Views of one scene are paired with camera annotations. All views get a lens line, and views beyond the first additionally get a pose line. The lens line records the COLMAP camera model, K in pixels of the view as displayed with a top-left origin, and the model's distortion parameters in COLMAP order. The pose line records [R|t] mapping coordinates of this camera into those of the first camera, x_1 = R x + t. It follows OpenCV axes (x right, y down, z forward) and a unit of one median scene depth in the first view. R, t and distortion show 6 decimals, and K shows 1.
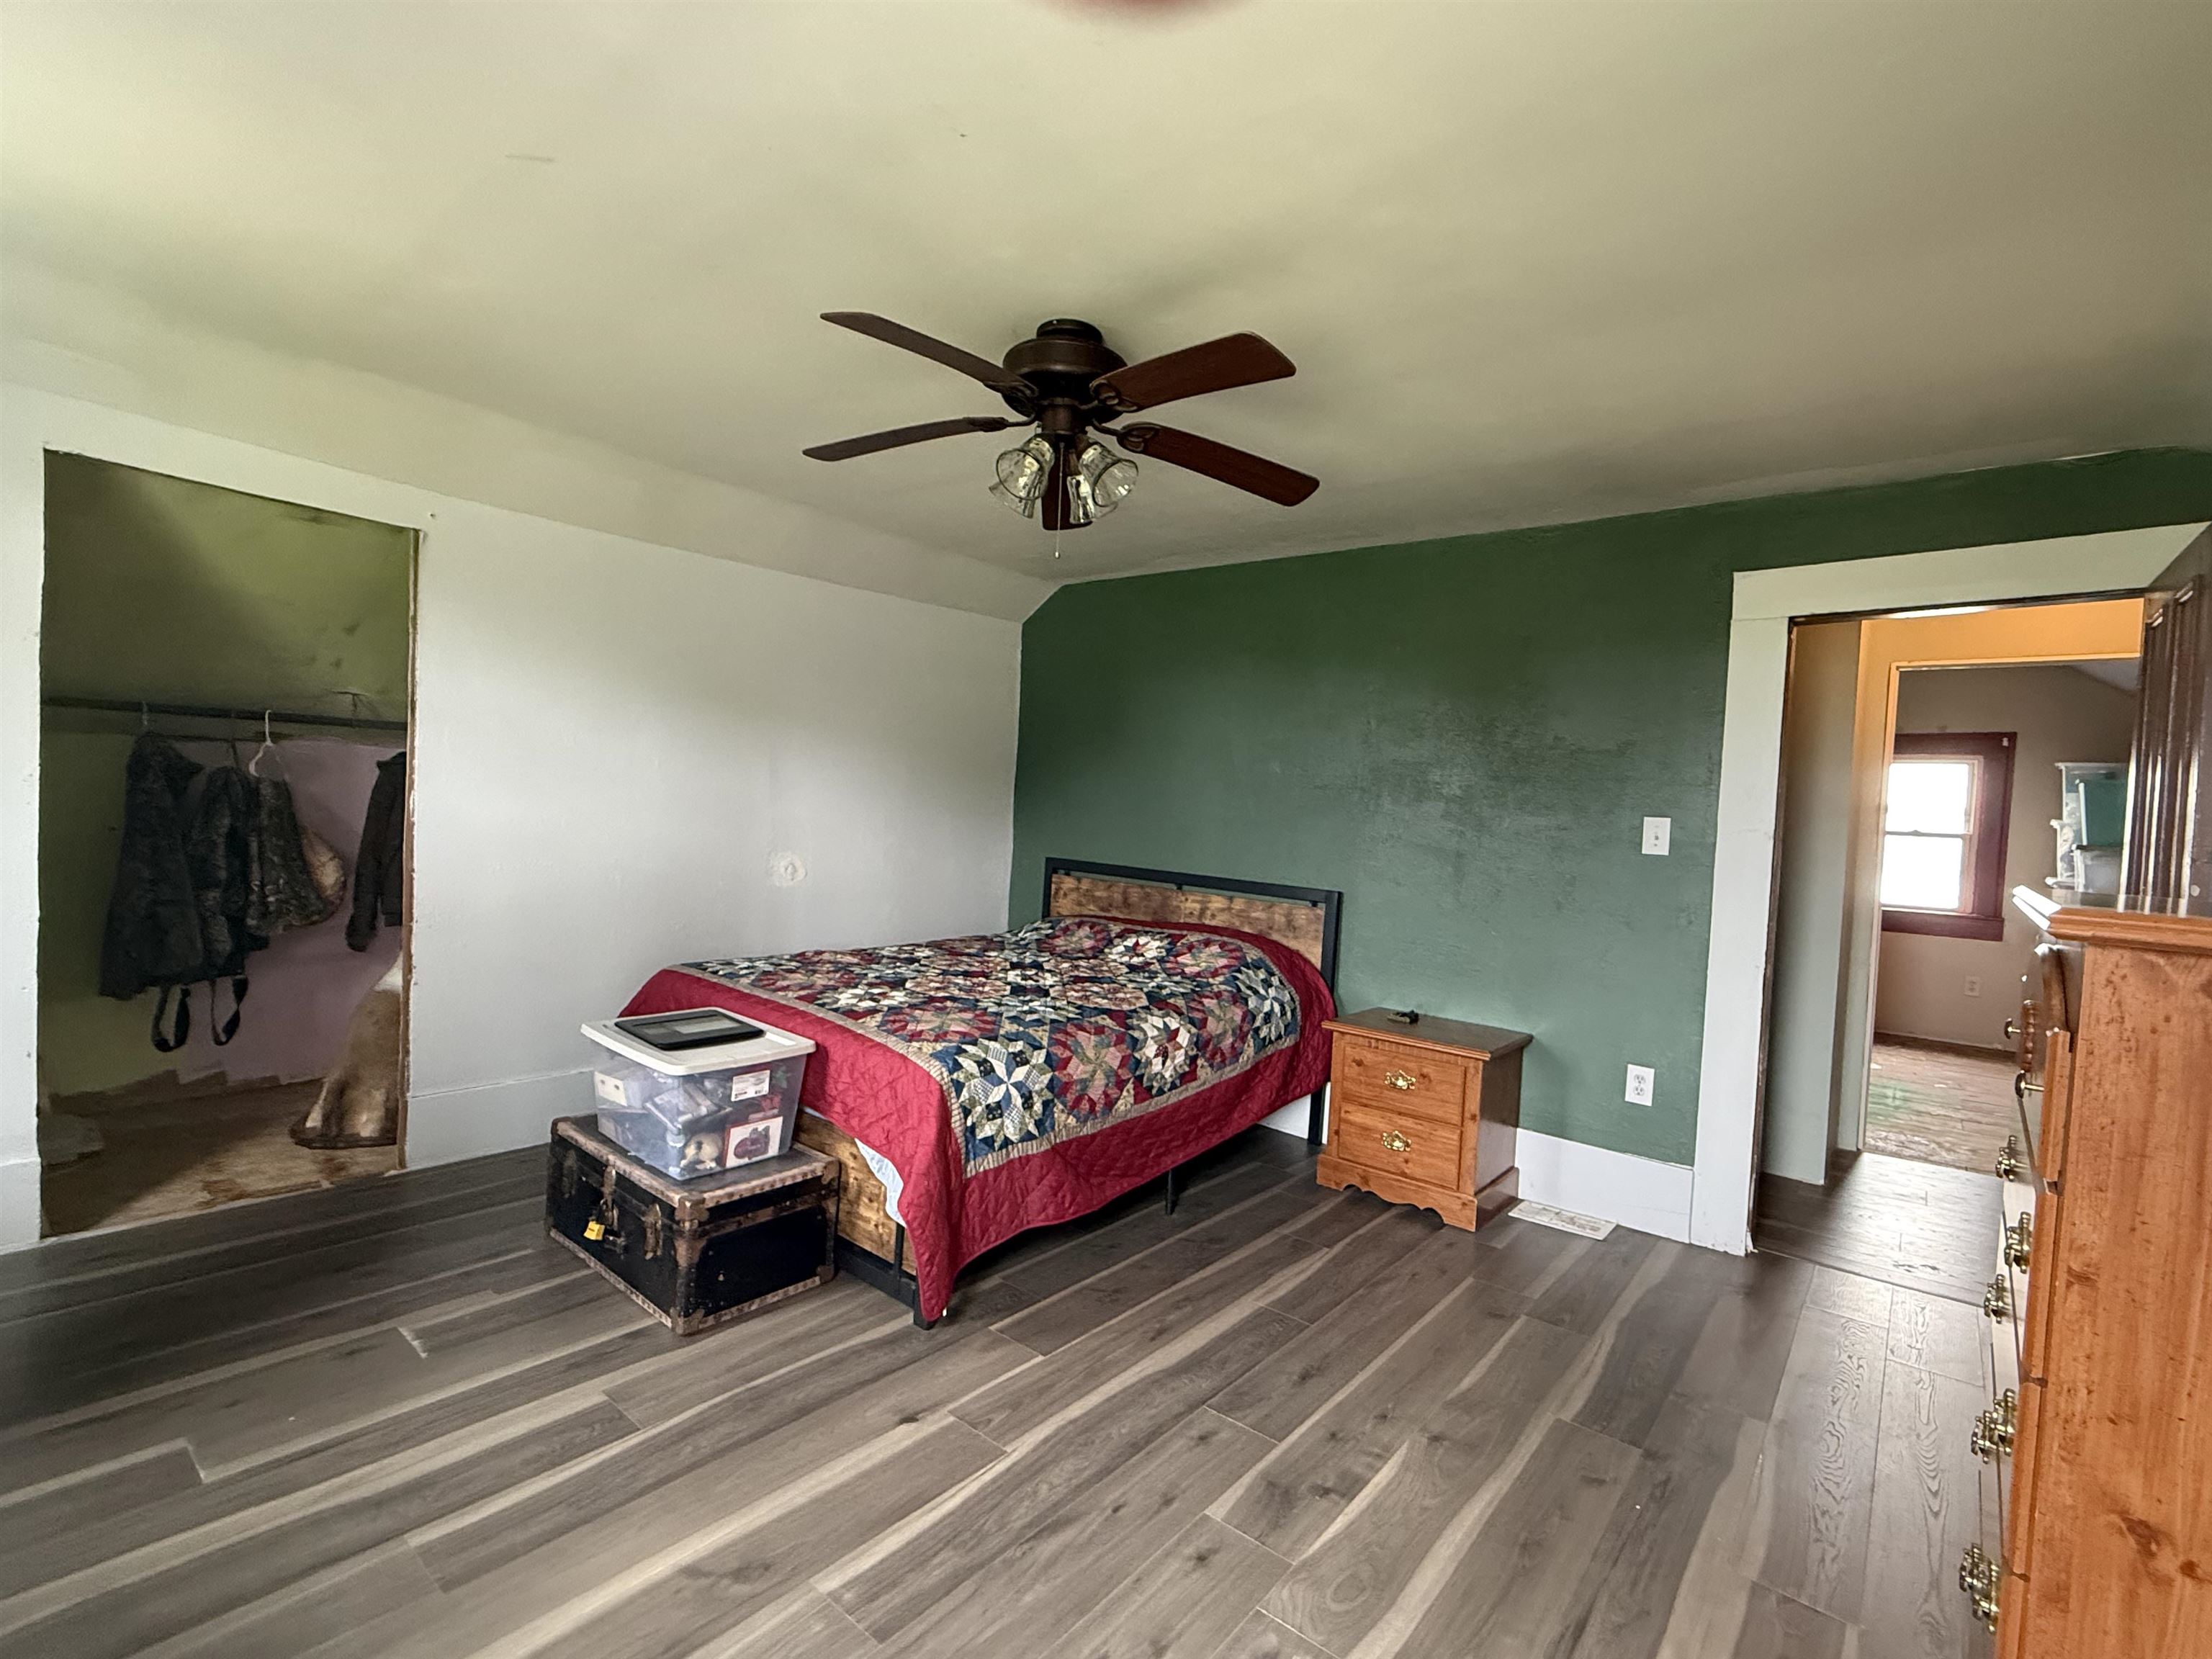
lens RADIAL K [[1005.1, 0, 1102.6], [0, 1005.1, 818.0], [0, 0, 1]] dist [-0.010356, -0.000052]
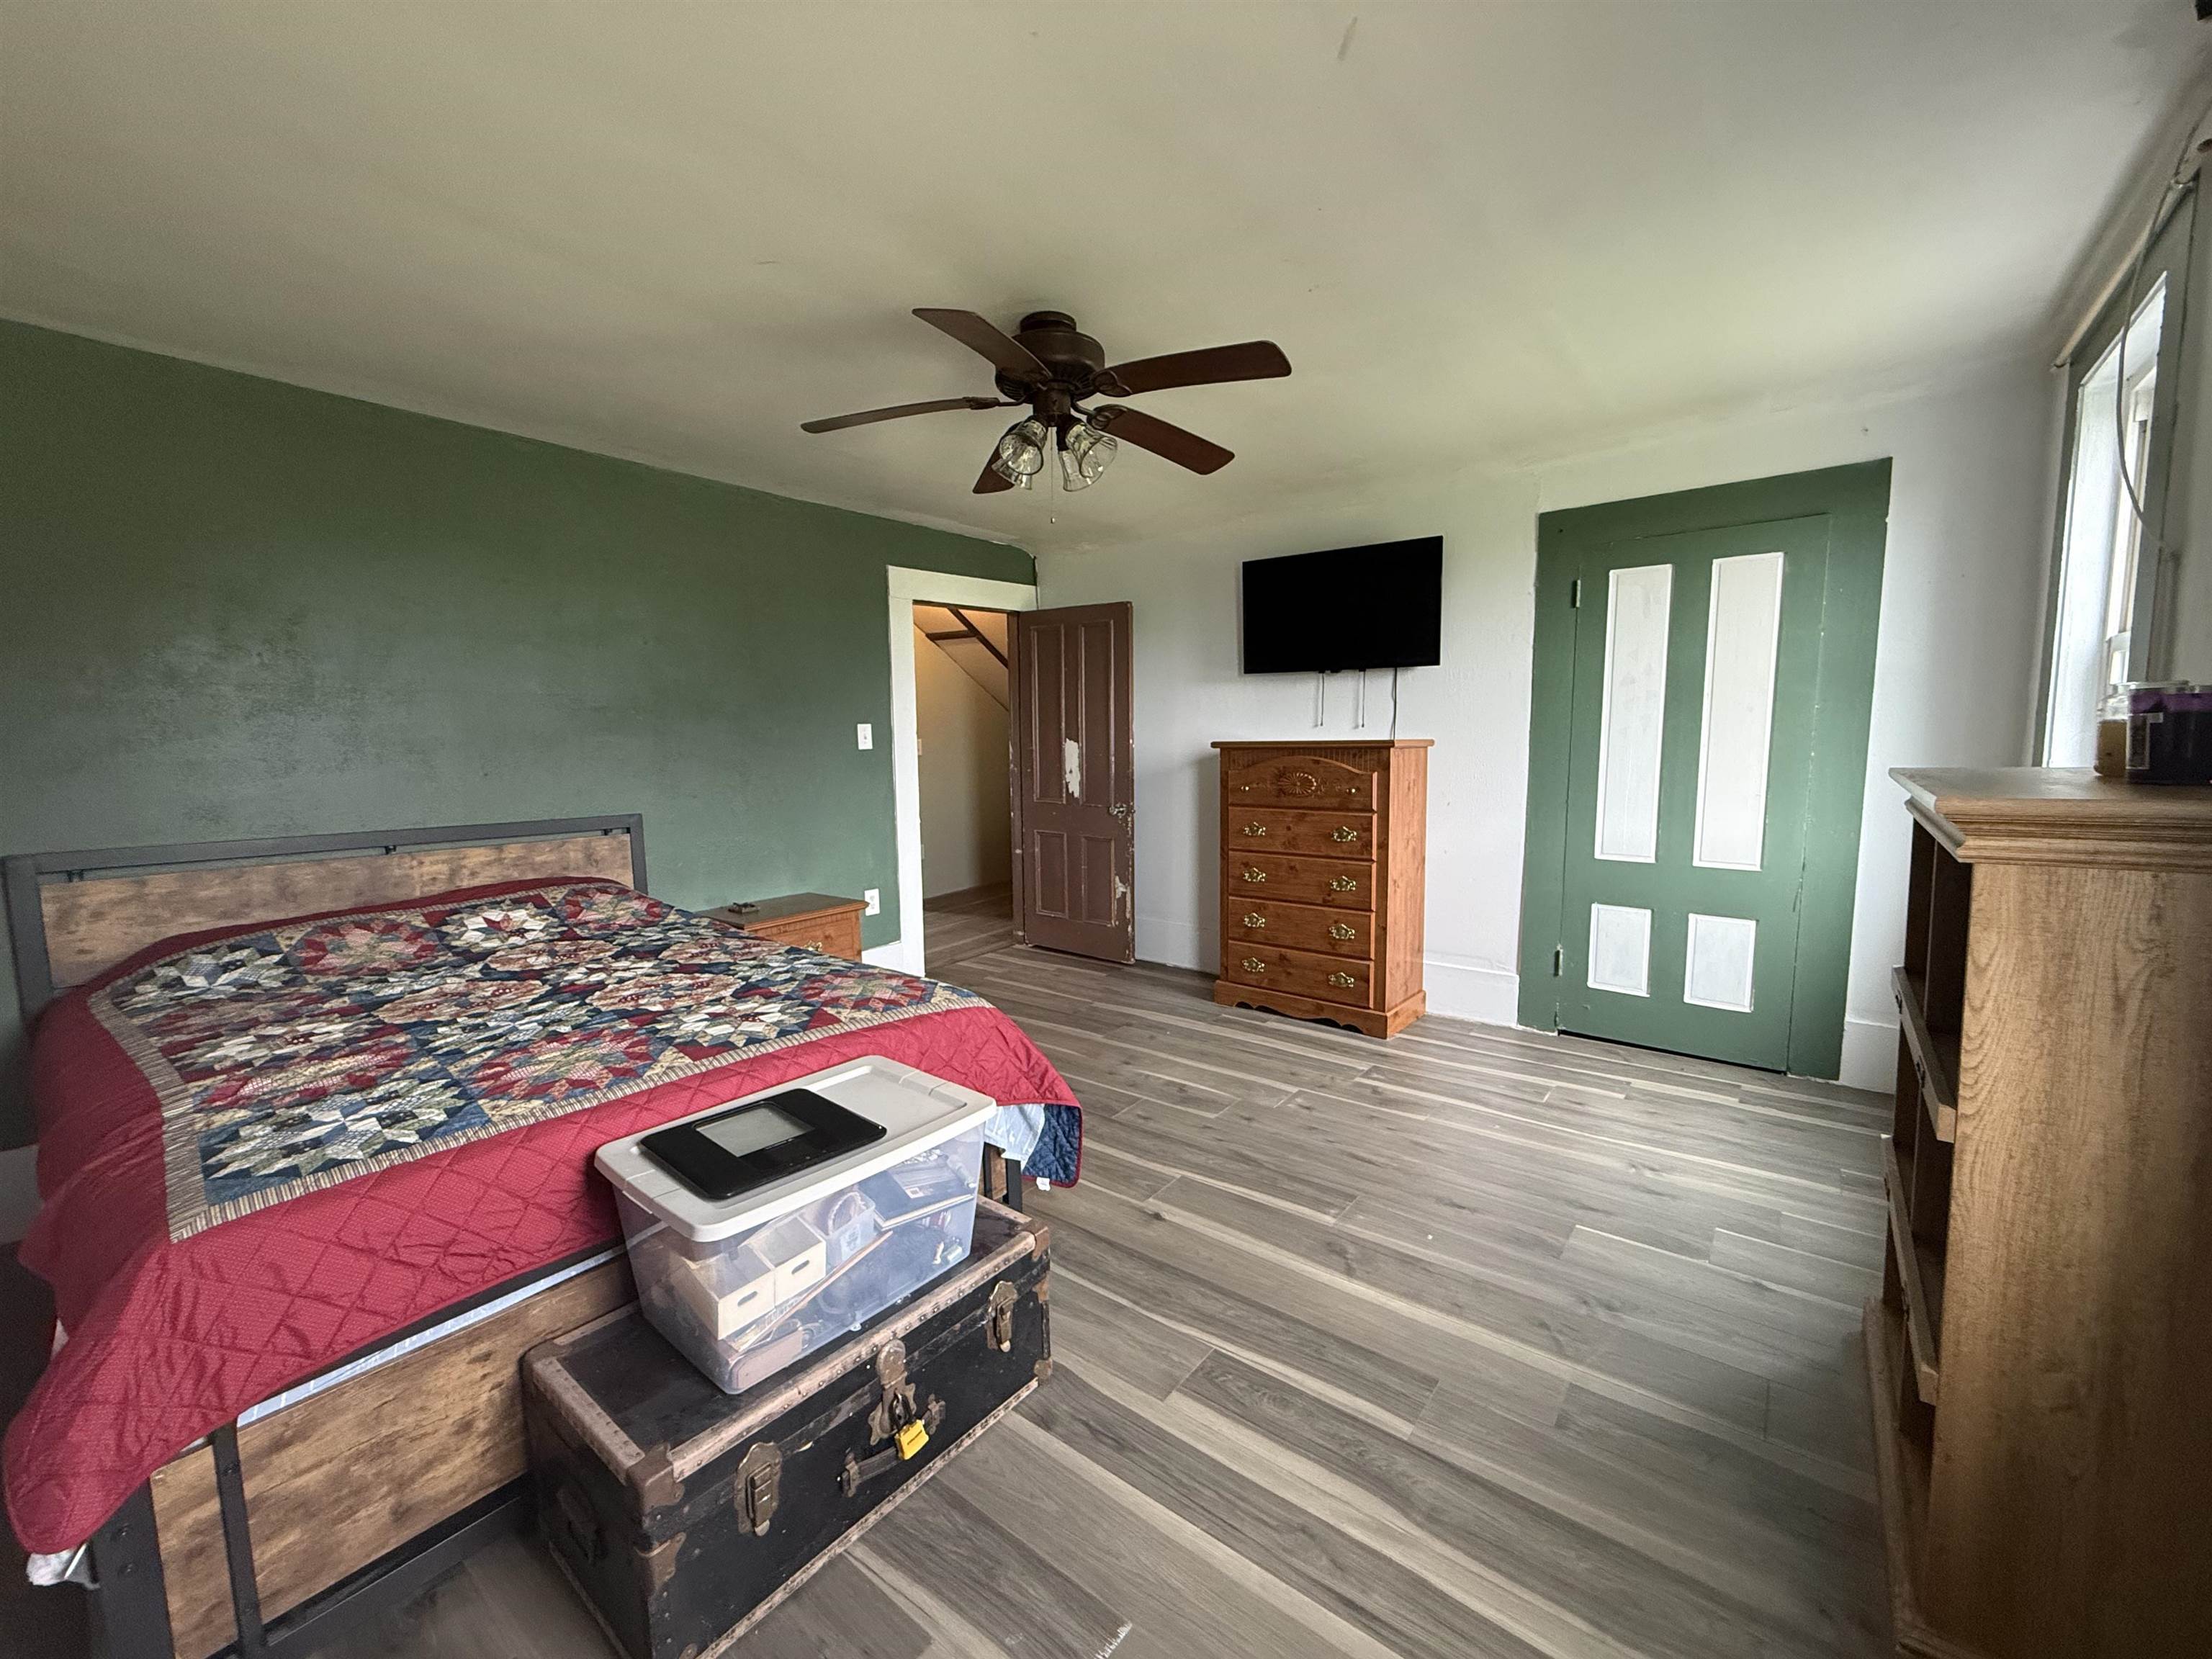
lens RADIAL K [[890.5, 0, 1103.1], [0, 890.5, 823.8], [0, 0, 1]] dist [0.000494, 0.000059]
pose [[-0.022527, -0.158051, 0.987174, -0.838969], [0.024898, 0.987030, 0.158596, -0.059394], [-0.999436, 0.028151, -0.018300, 0.719926]]
